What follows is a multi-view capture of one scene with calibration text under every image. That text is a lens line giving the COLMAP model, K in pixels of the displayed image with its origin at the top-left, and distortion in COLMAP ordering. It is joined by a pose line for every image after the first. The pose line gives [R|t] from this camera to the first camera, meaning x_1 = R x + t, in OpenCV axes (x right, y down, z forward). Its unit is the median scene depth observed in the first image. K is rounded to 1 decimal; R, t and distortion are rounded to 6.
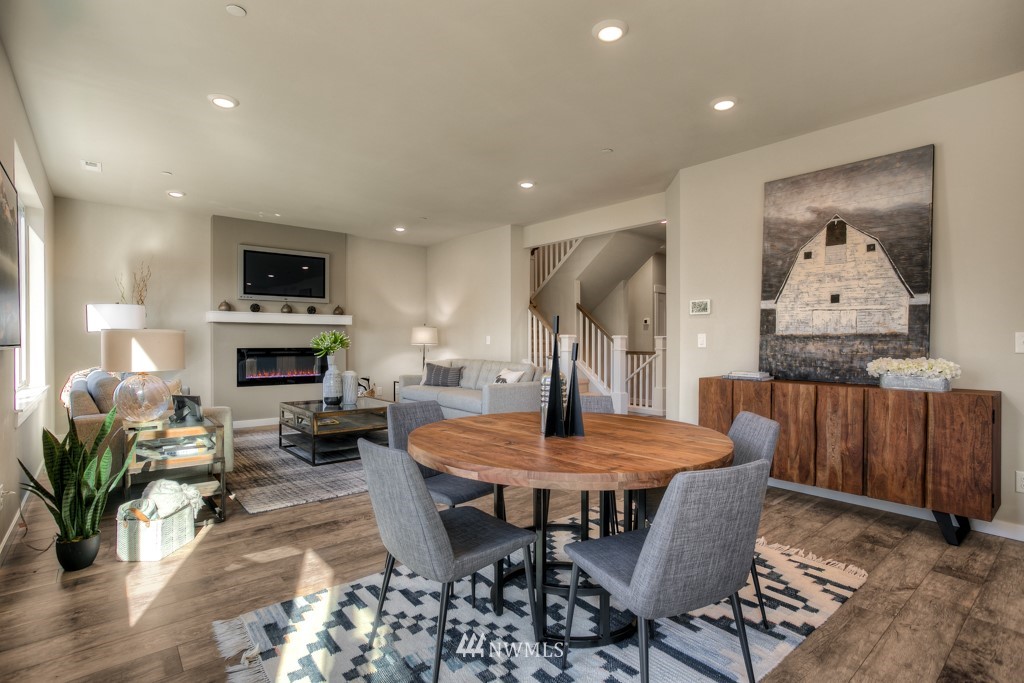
lens RADIAL K [[501.6, 0, 511.6], [0, 501.6, 339.3], [0, 0, 1]] dist [-0.032102, 0.021085]
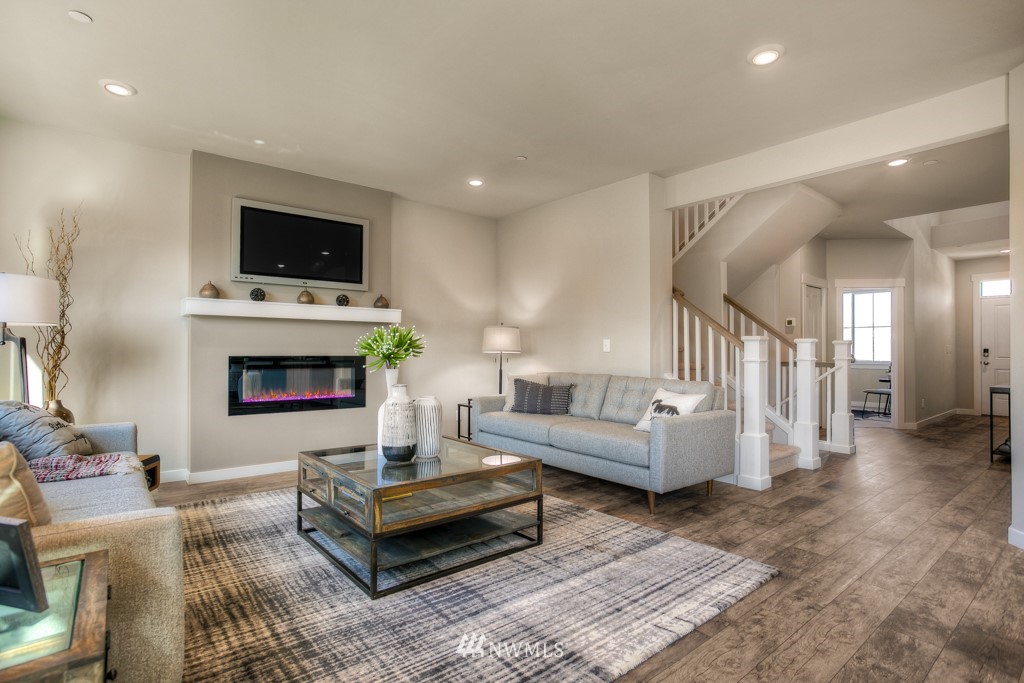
lens RADIAL K [[501.6, 0, 517.3], [0, 501.6, 349.3], [0, 0, 1]] dist [-0.032102, 0.021085]
pose [[0.999981, 0.001314, -0.006007, -0.232390], [-0.001325, 0.999997, -0.001927, 0.012861], [0.006004, 0.001934, 0.999980, 0.474888]]
